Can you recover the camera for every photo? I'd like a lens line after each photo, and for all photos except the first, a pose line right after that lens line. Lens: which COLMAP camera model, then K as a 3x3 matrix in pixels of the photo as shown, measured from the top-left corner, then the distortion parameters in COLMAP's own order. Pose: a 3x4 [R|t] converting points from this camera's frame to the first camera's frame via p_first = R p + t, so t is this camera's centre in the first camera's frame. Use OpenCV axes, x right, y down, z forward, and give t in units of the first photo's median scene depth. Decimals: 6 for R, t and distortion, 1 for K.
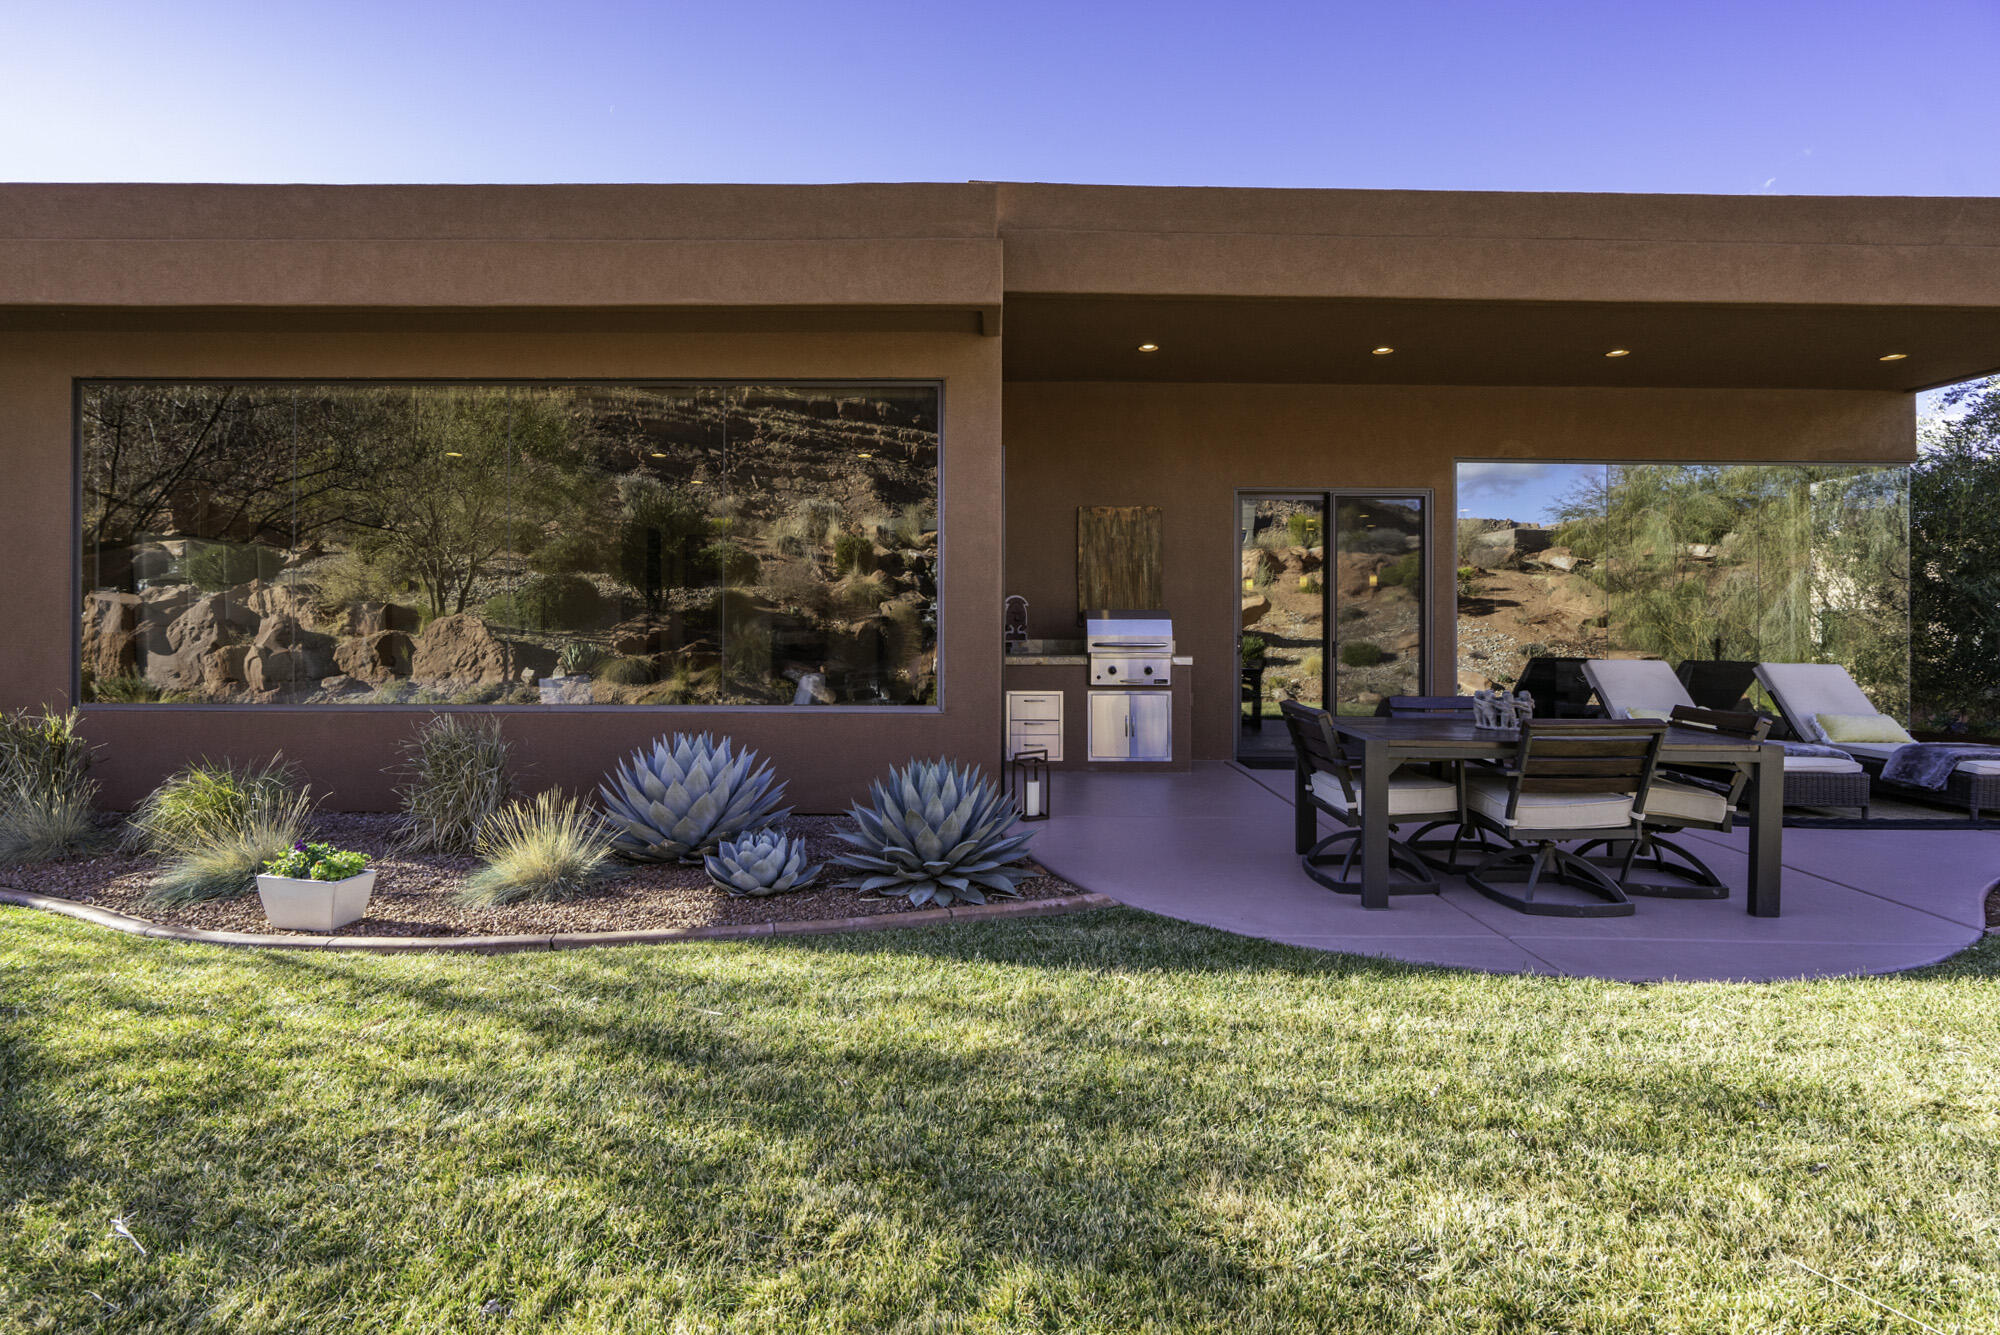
lens RADIAL K [[902.1, 0, 996.3], [0, 902.1, 647.9], [0, 0, 1]] dist [-0.004776, 0.003454]
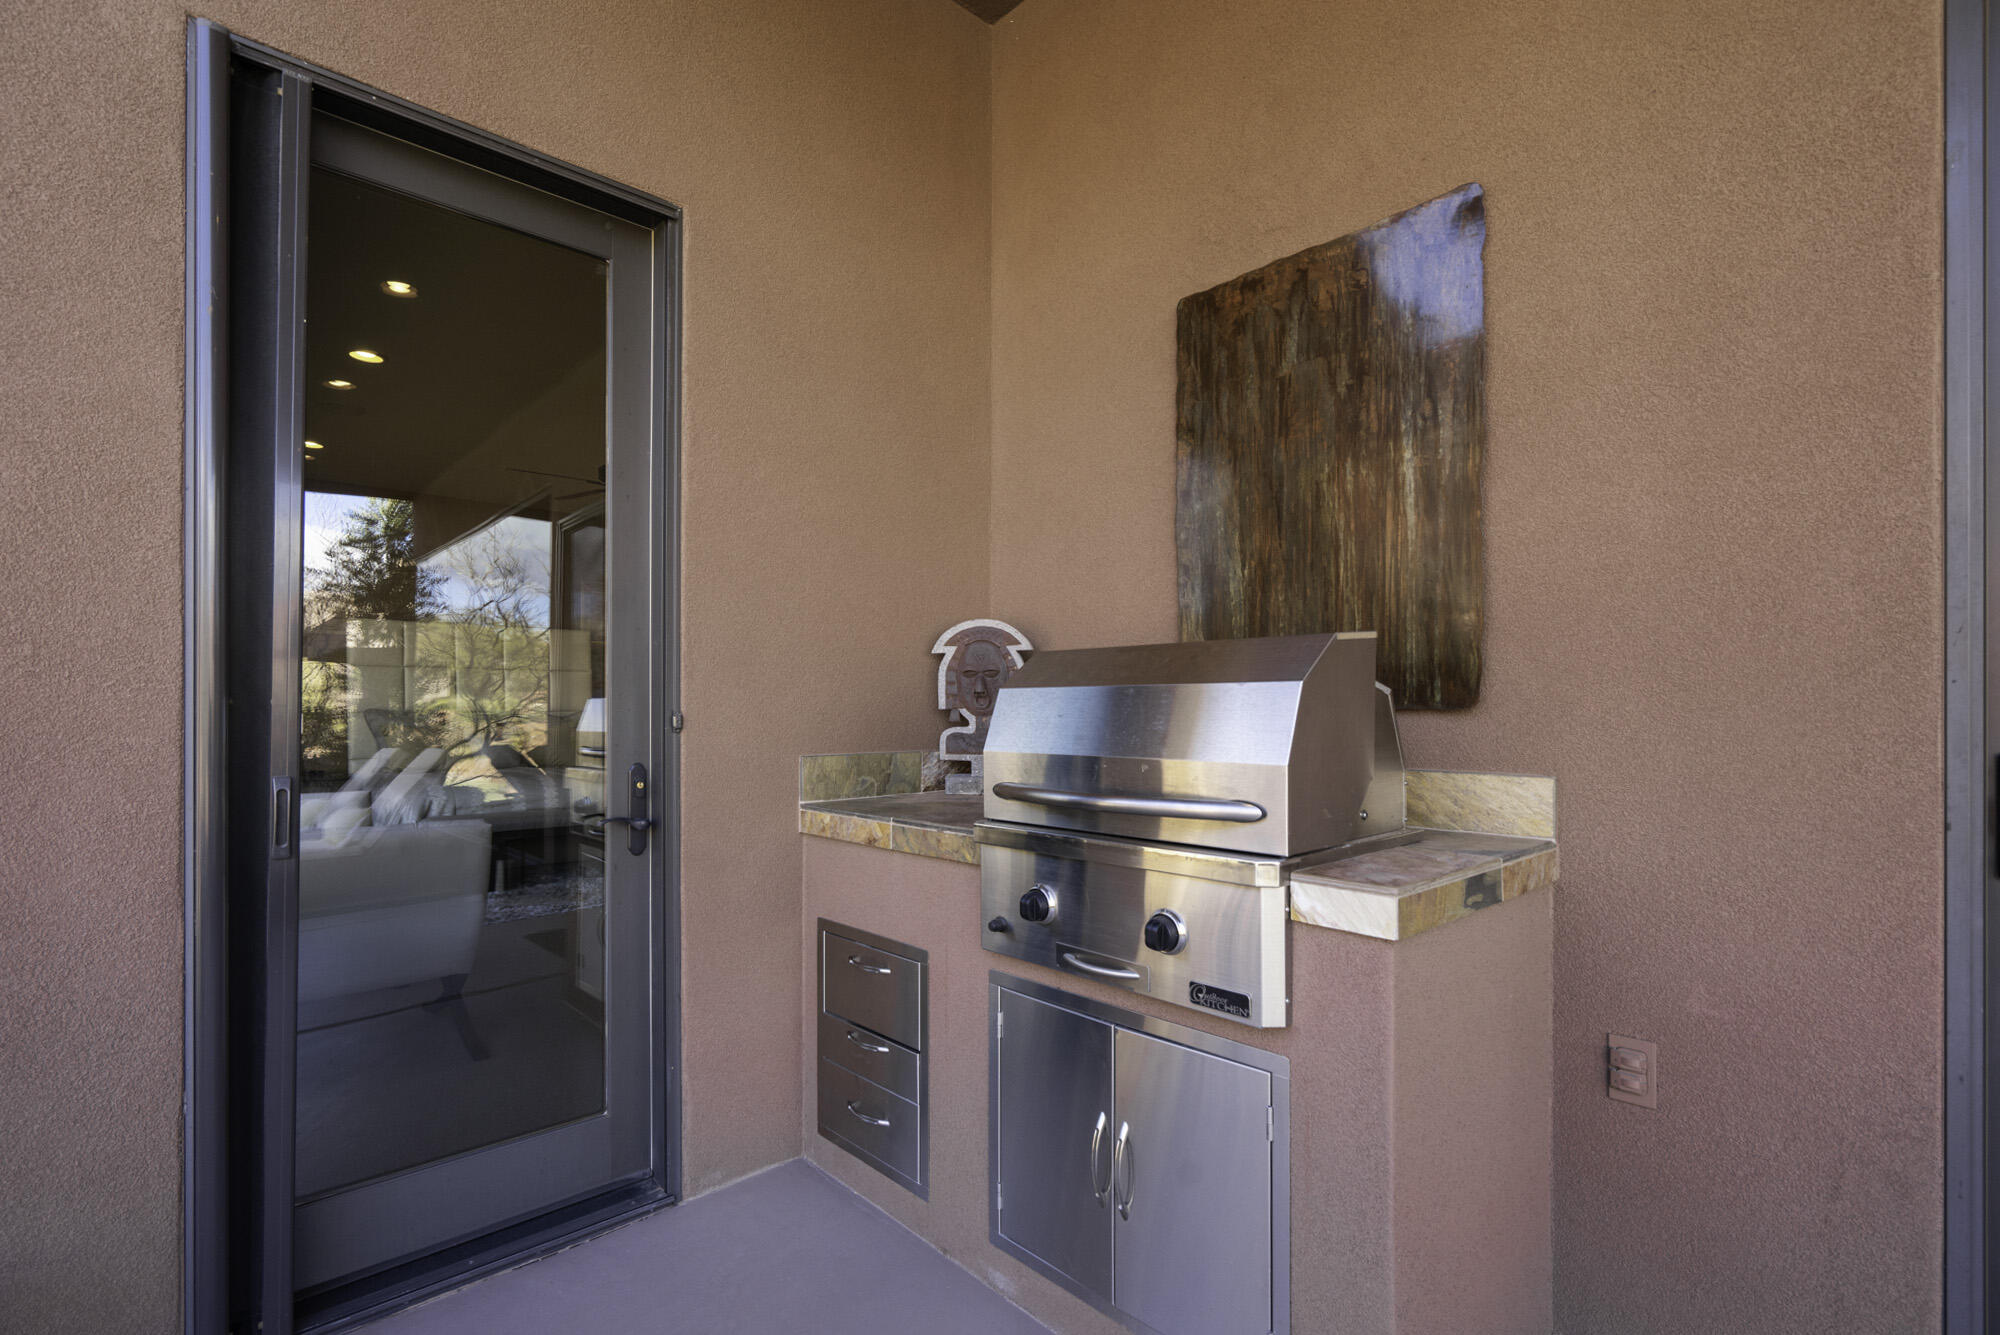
lens RADIAL K [[902.1, 0, 1015.5], [0, 902.1, 710.3], [0, 0, 1]] dist [-0.004776, 0.003454]
pose [[0.685640, -0.003595, -0.727932, 0.293336], [-0.006318, 0.999921, -0.010889, -0.022374], [0.727913, 0.012066, 0.685563, 0.833691]]
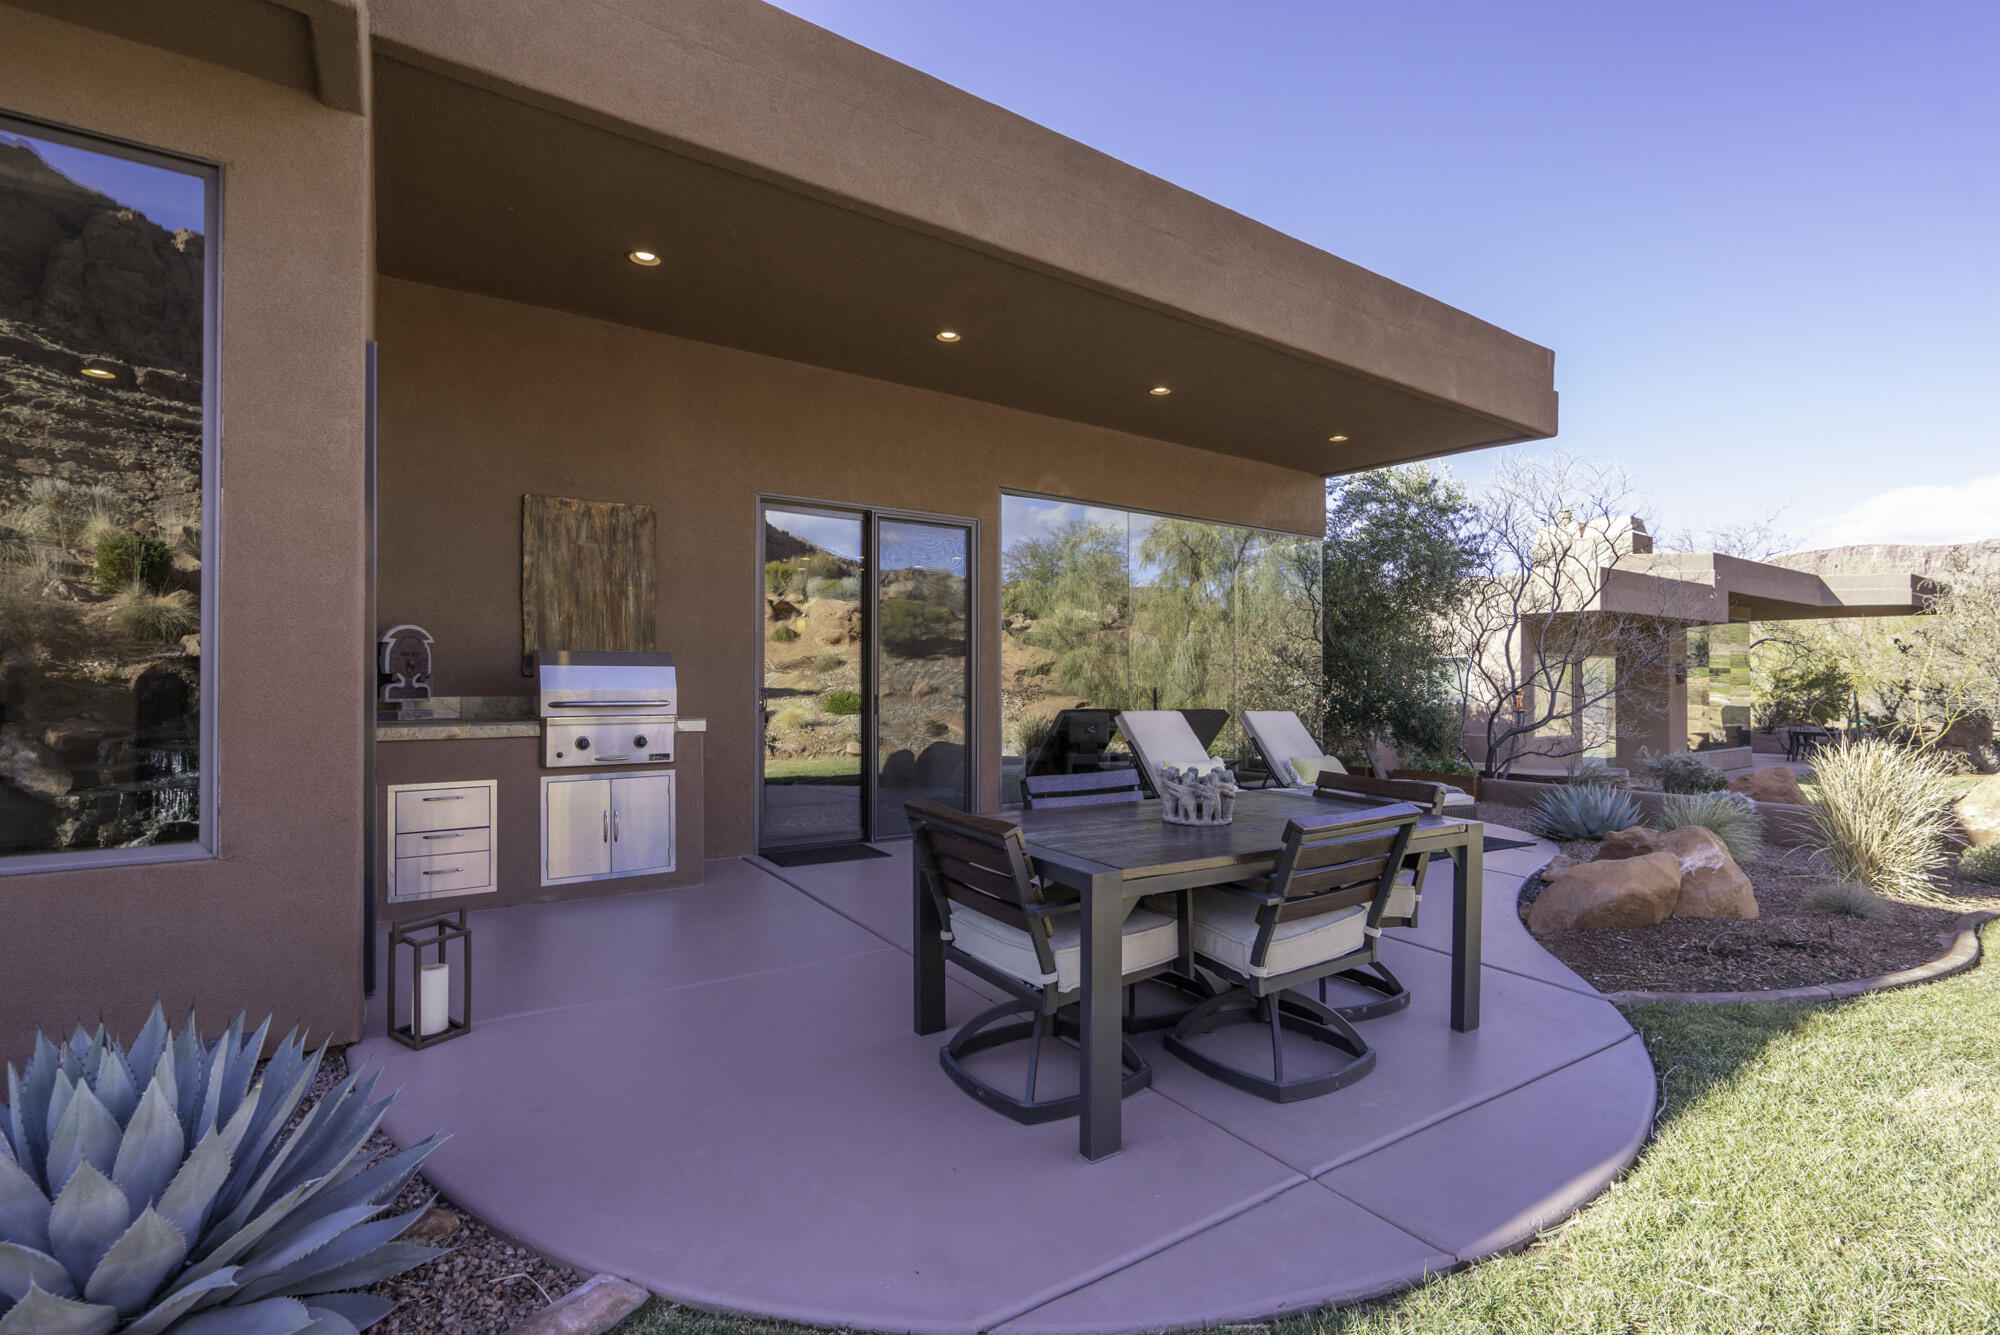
lens RADIAL K [[902.1, 0, 993.7], [0, 902.1, 674.2], [0, 0, 1]] dist [-0.004776, 0.003454]
pose [[0.835339, 0.004150, 0.549719, 0.018064], [0.009171, 0.999727, -0.021483, -0.008231], [-0.549658, 0.022987, 0.835073, 0.288328]]
